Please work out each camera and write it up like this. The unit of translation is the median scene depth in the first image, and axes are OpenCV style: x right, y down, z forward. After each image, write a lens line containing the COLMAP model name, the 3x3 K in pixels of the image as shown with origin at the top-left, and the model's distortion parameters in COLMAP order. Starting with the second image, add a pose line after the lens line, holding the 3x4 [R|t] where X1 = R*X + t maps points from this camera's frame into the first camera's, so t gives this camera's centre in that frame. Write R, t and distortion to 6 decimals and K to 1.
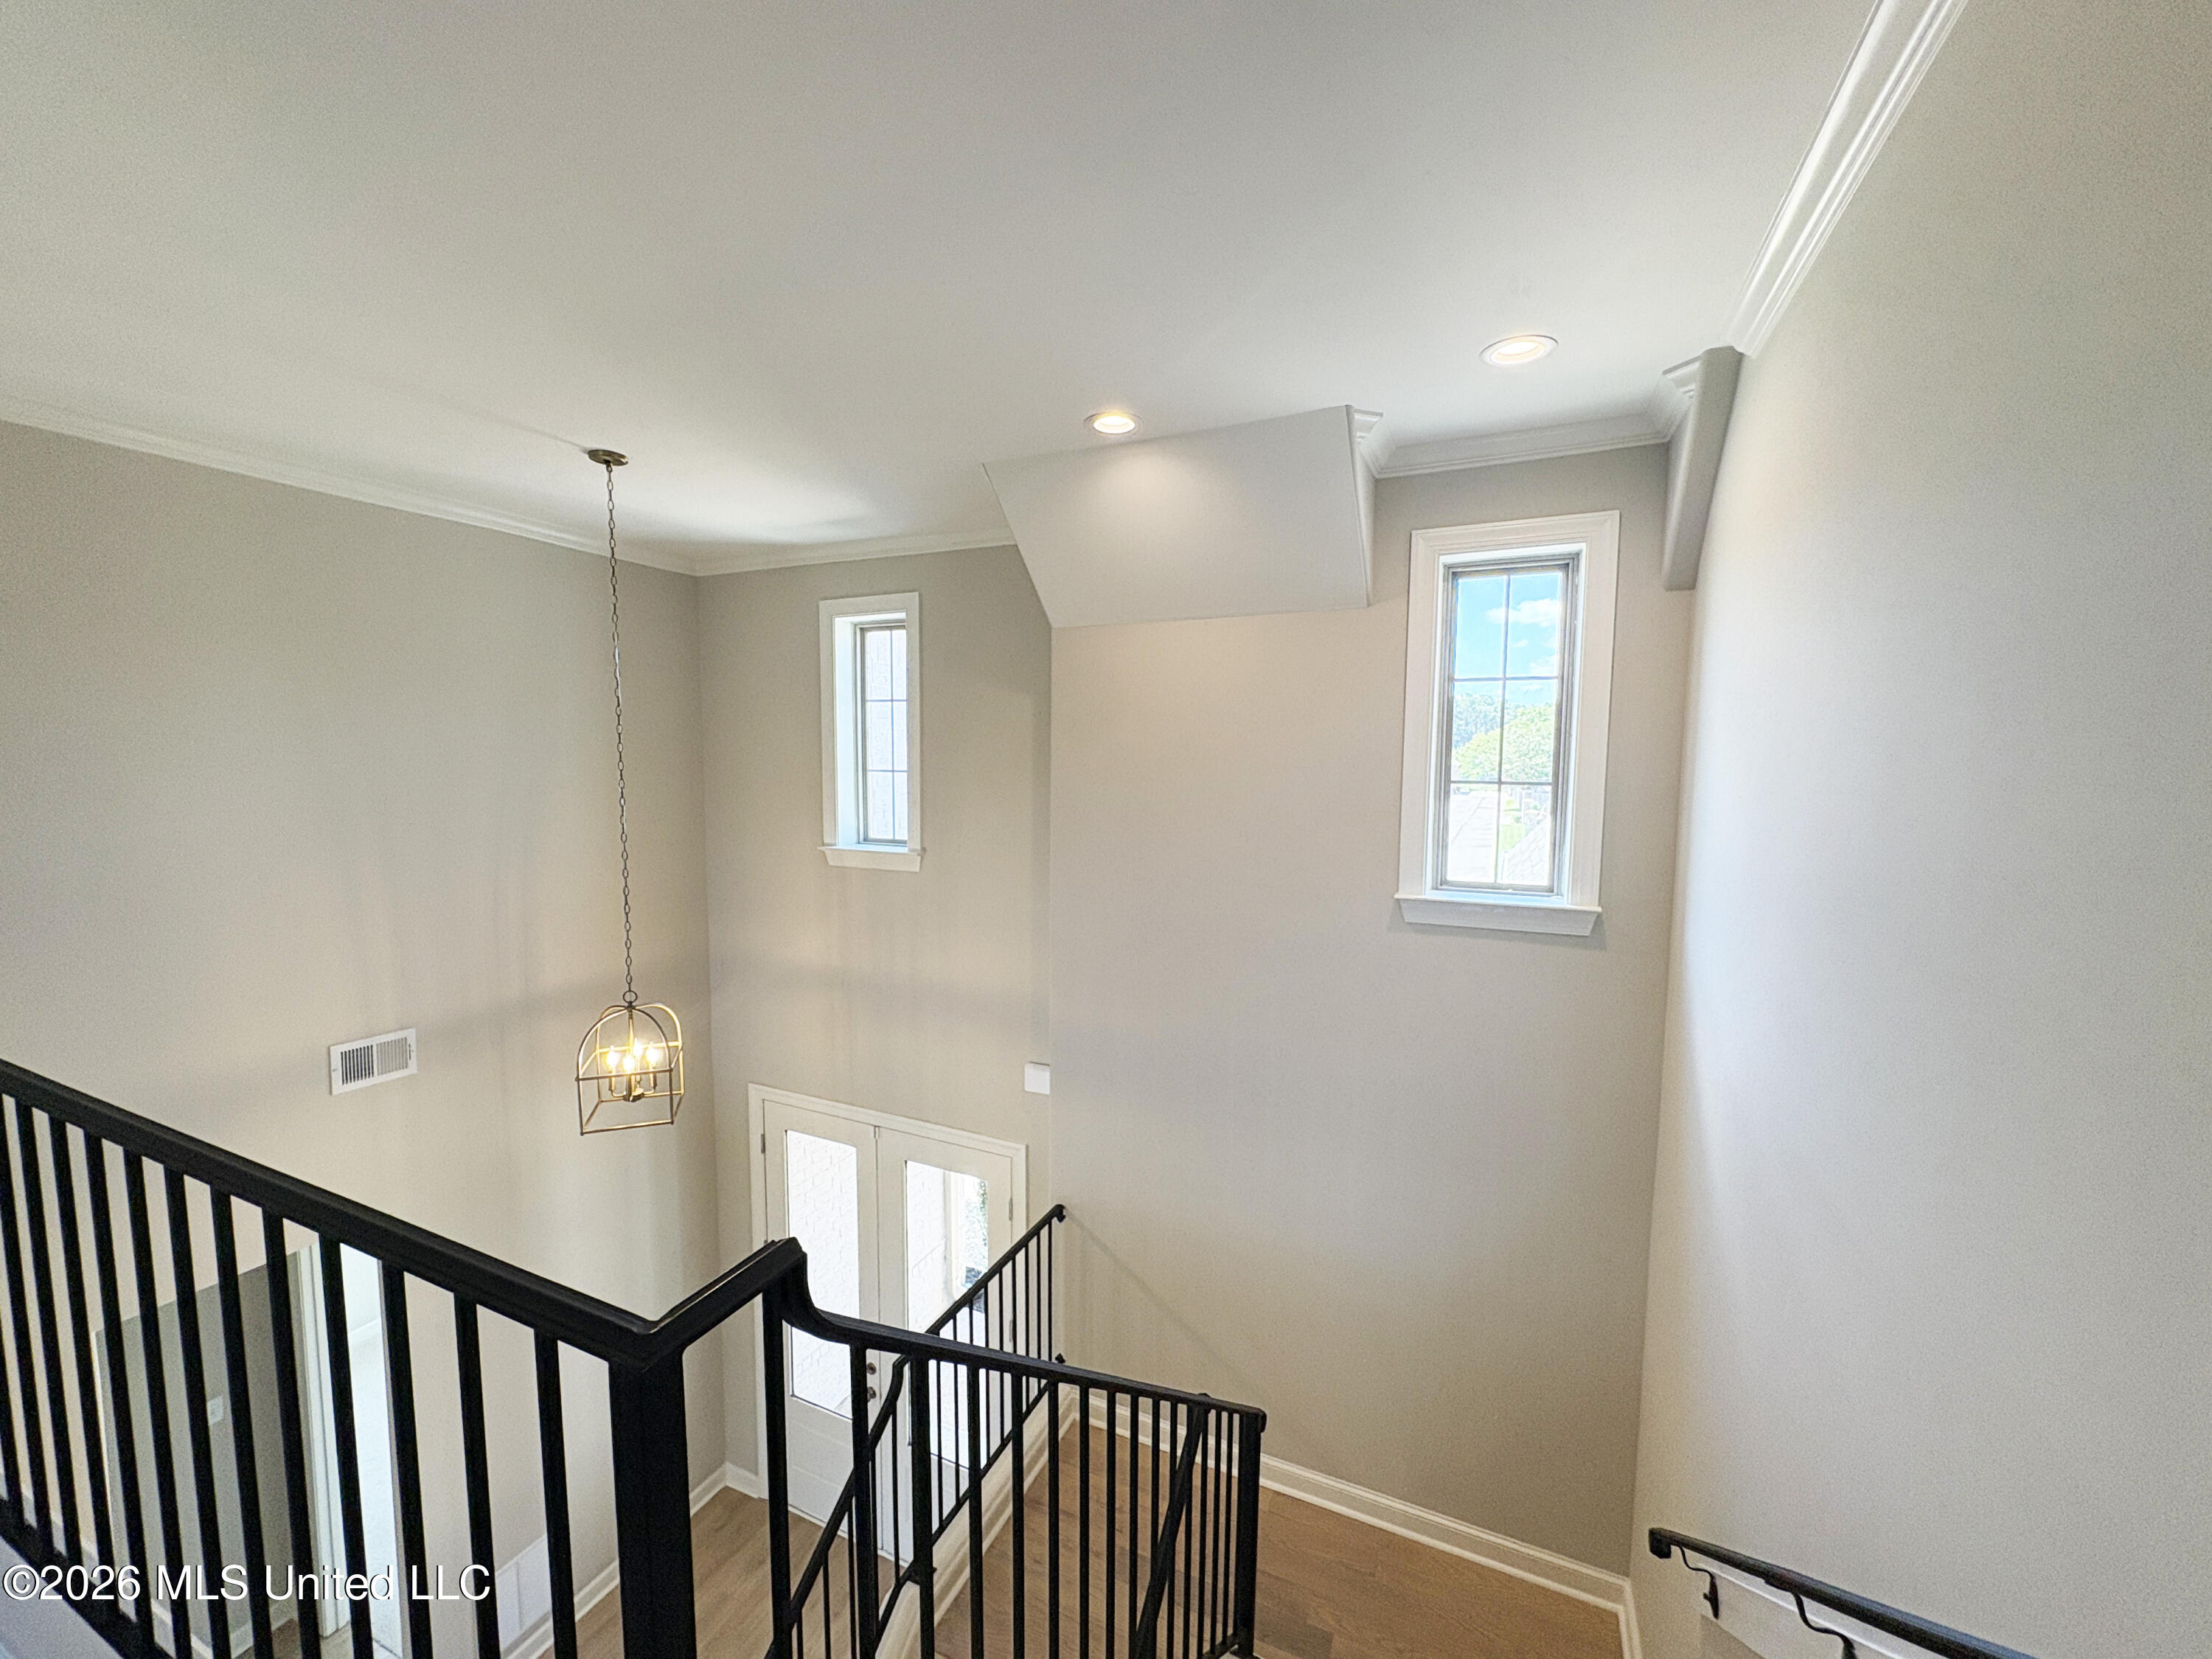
lens RADIAL K [[886.8, 0, 1100.3], [0, 886.8, 828.9], [0, 0, 1]] dist [0.000214, 0.000586]
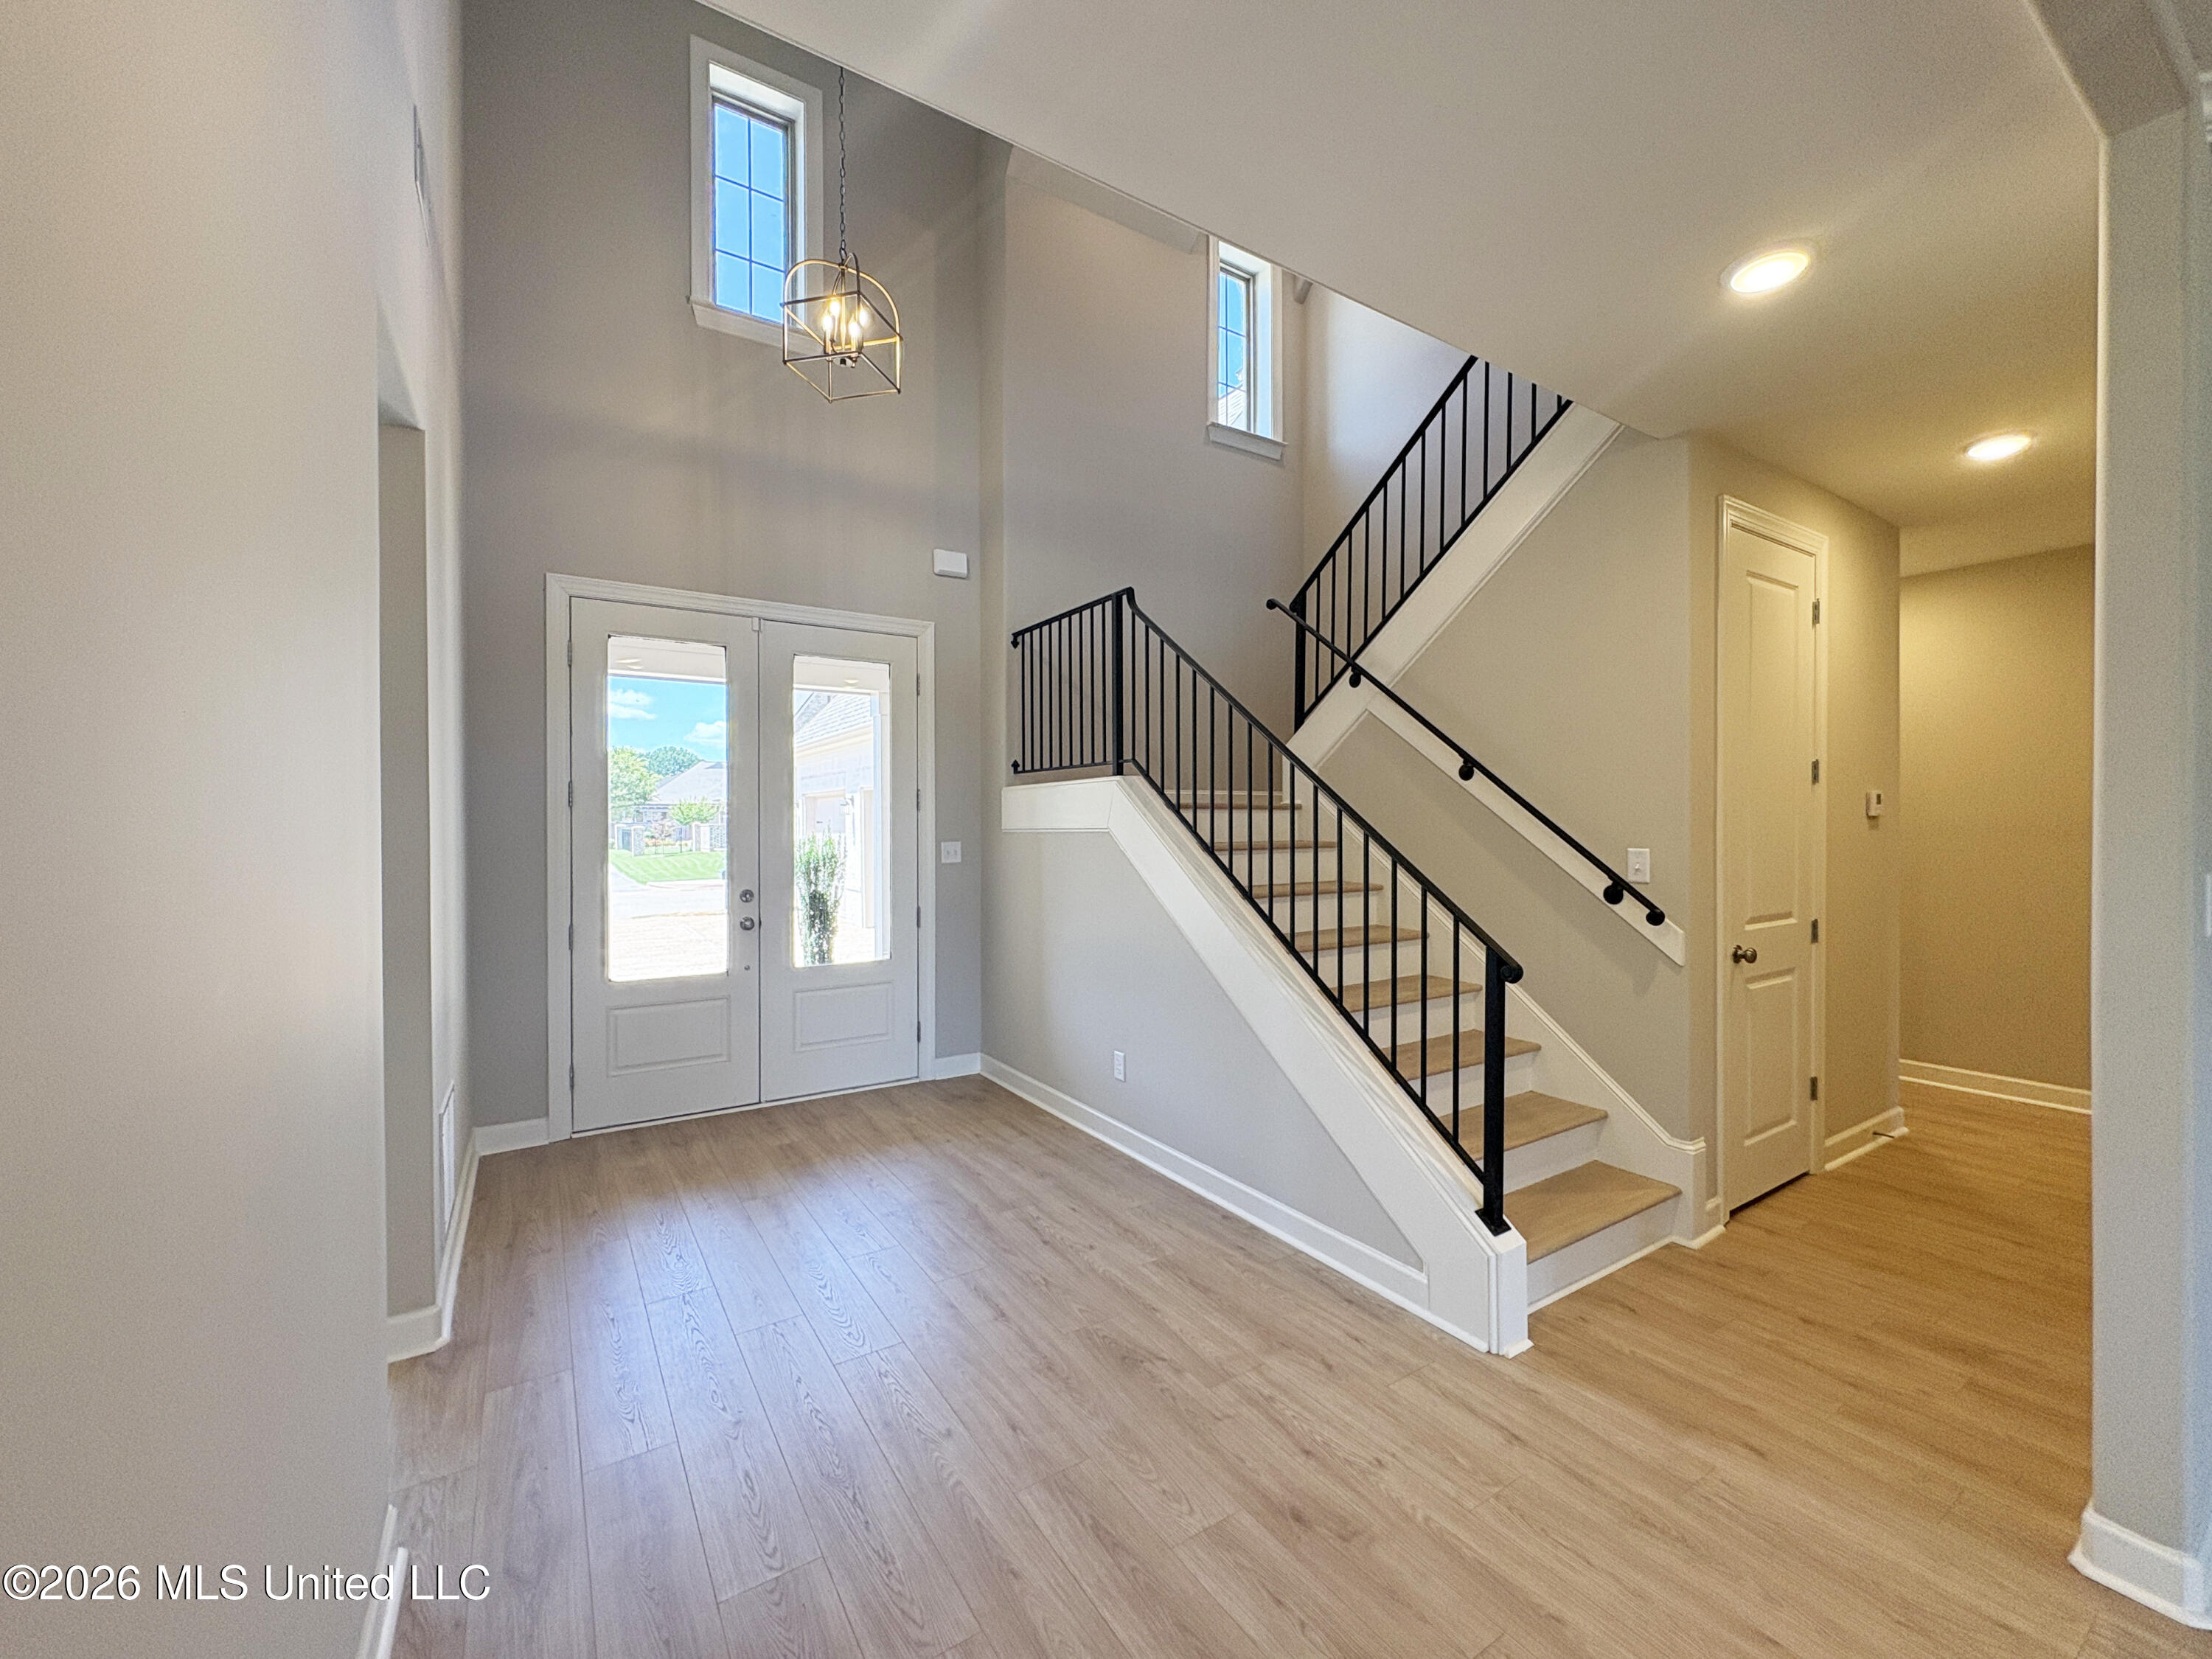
lens RADIAL K [[886.8, 0, 1100.3], [0, 886.8, 828.9], [0, 0, 1]] dist [0.000214, 0.000586]
pose [[0.542597, -0.005824, 0.839973, -0.942177], [0.087360, 0.994945, -0.049534, 0.707076], [-0.835438, 0.100257, 0.540362, 0.243996]]
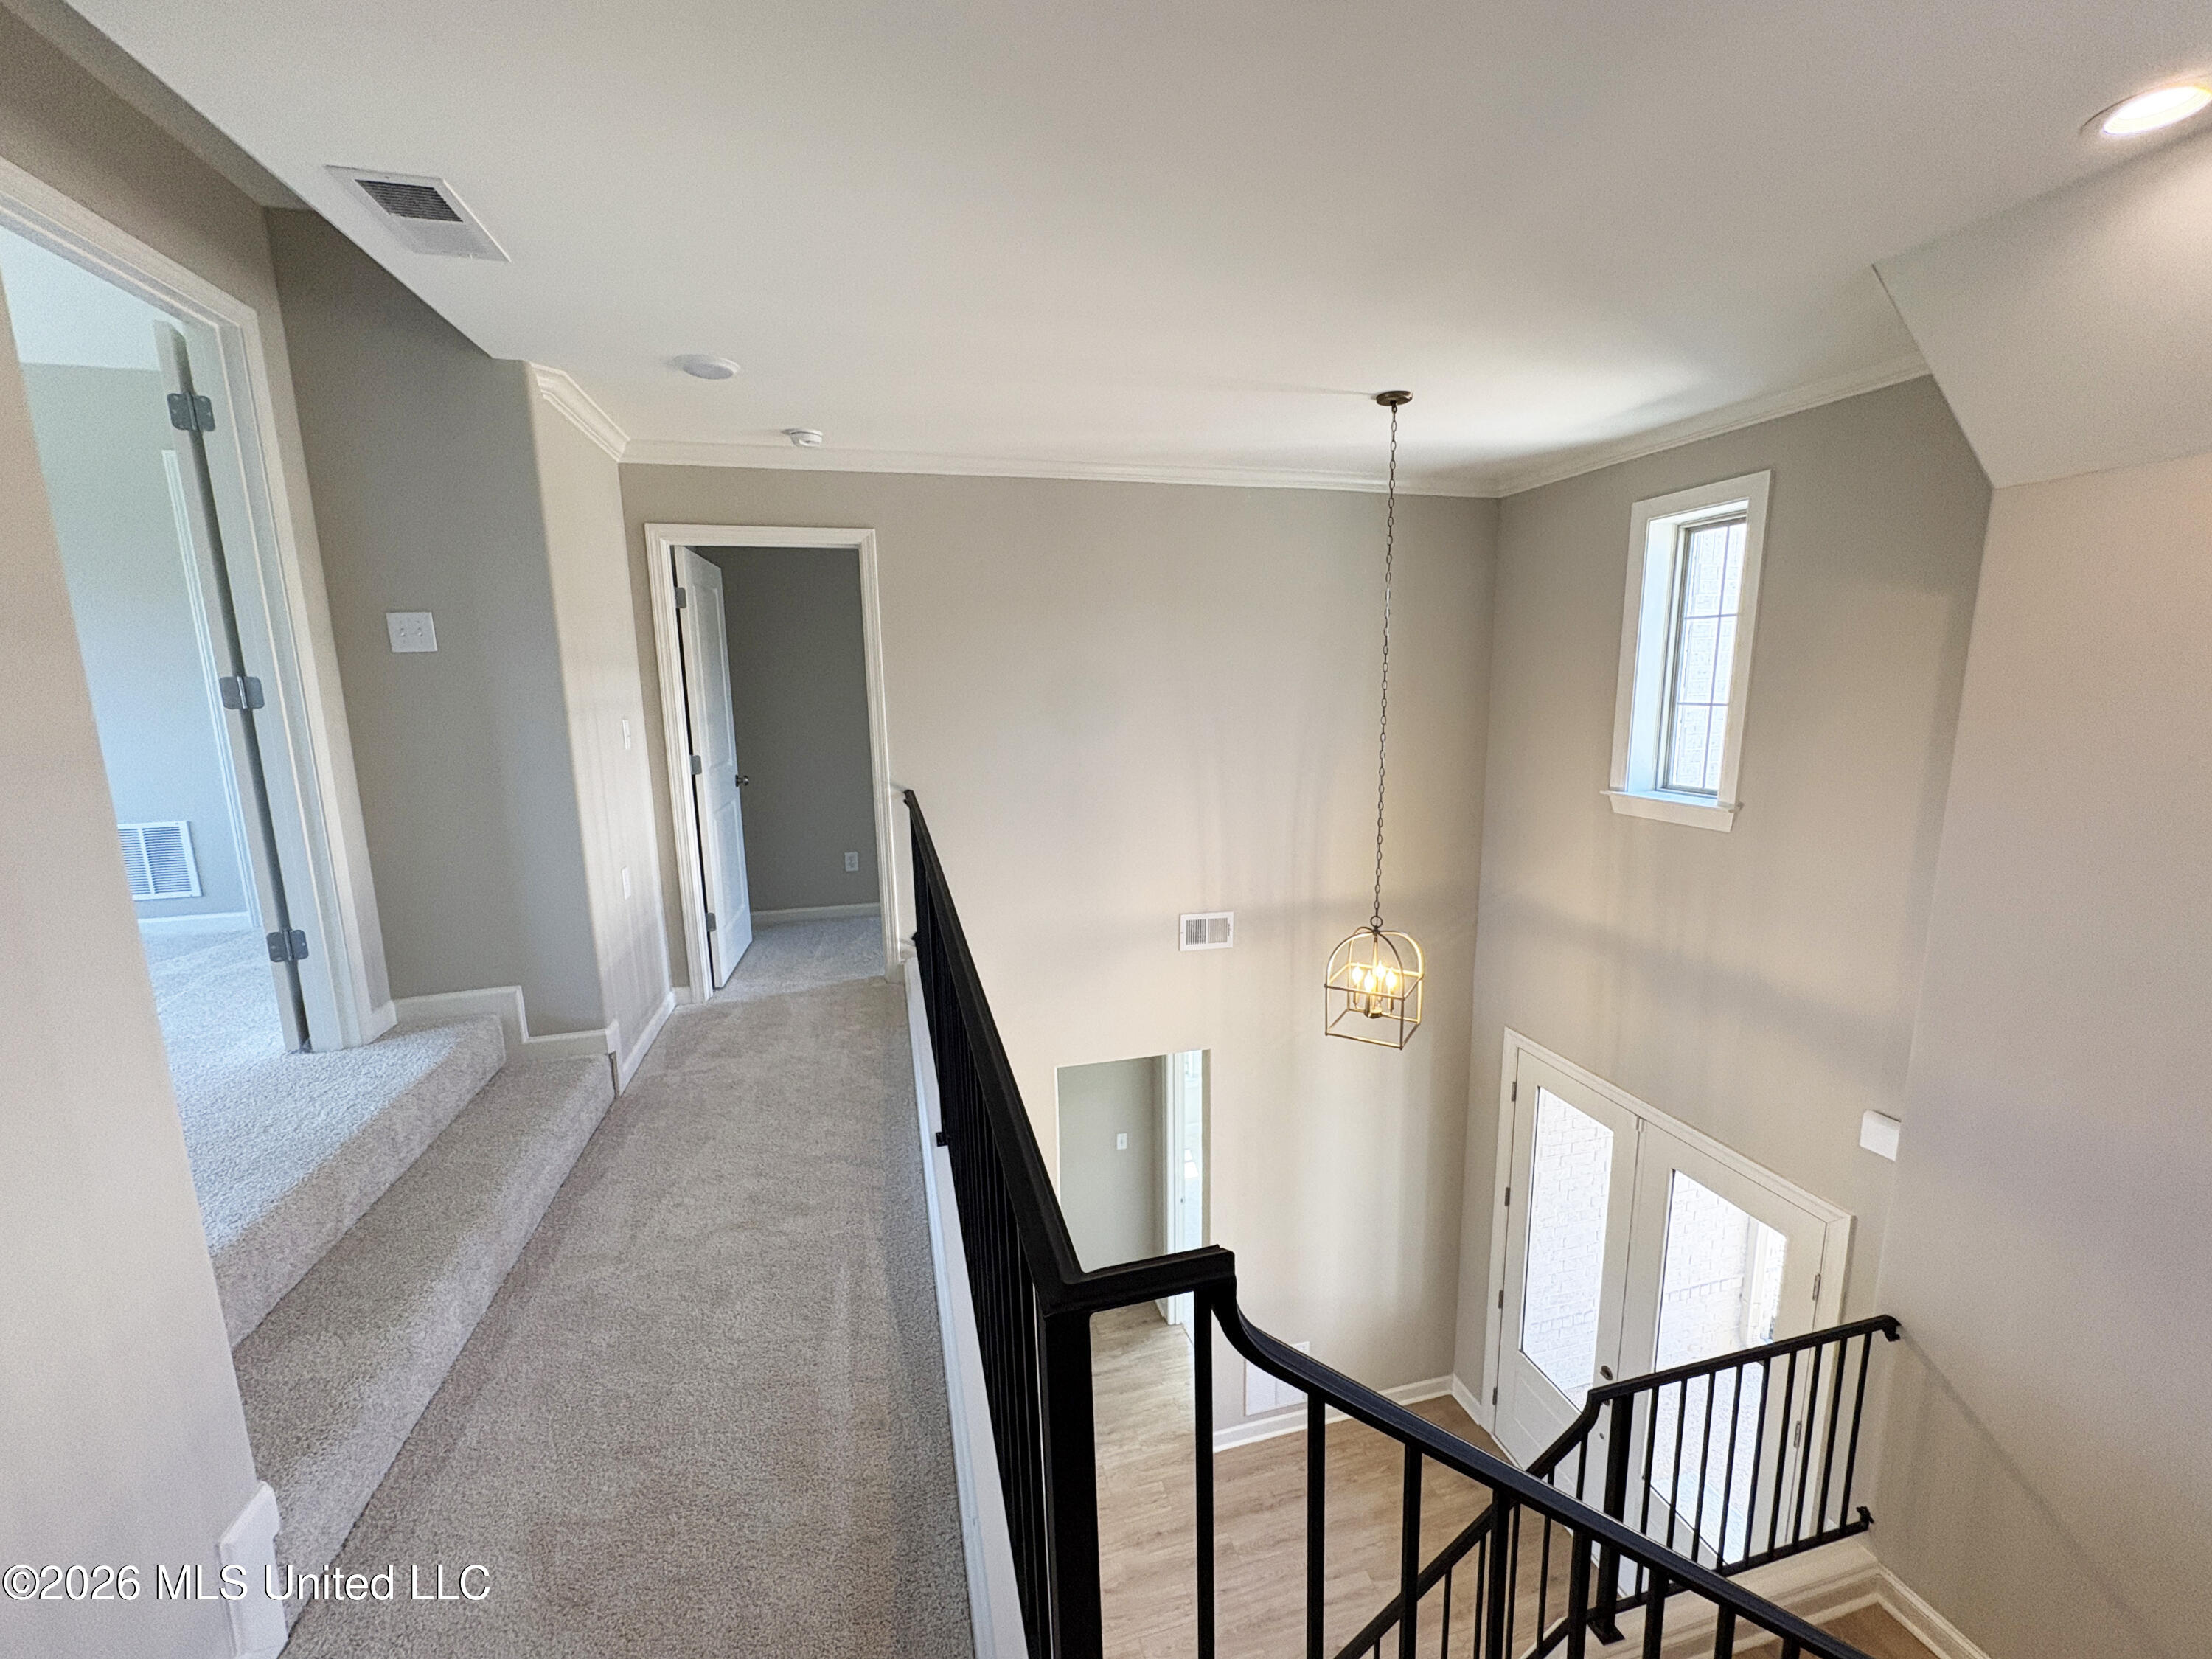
lens RADIAL K [[886.8, 0, 1100.3], [0, 886.8, 828.9], [0, 0, 1]] dist [0.000214, 0.000586]
pose [[0.636769, 0.110856, -0.763044, 0.045876], [-0.043799, 0.993213, 0.107744, -0.016850], [0.769810, -0.035188, 0.637303, 0.056206]]
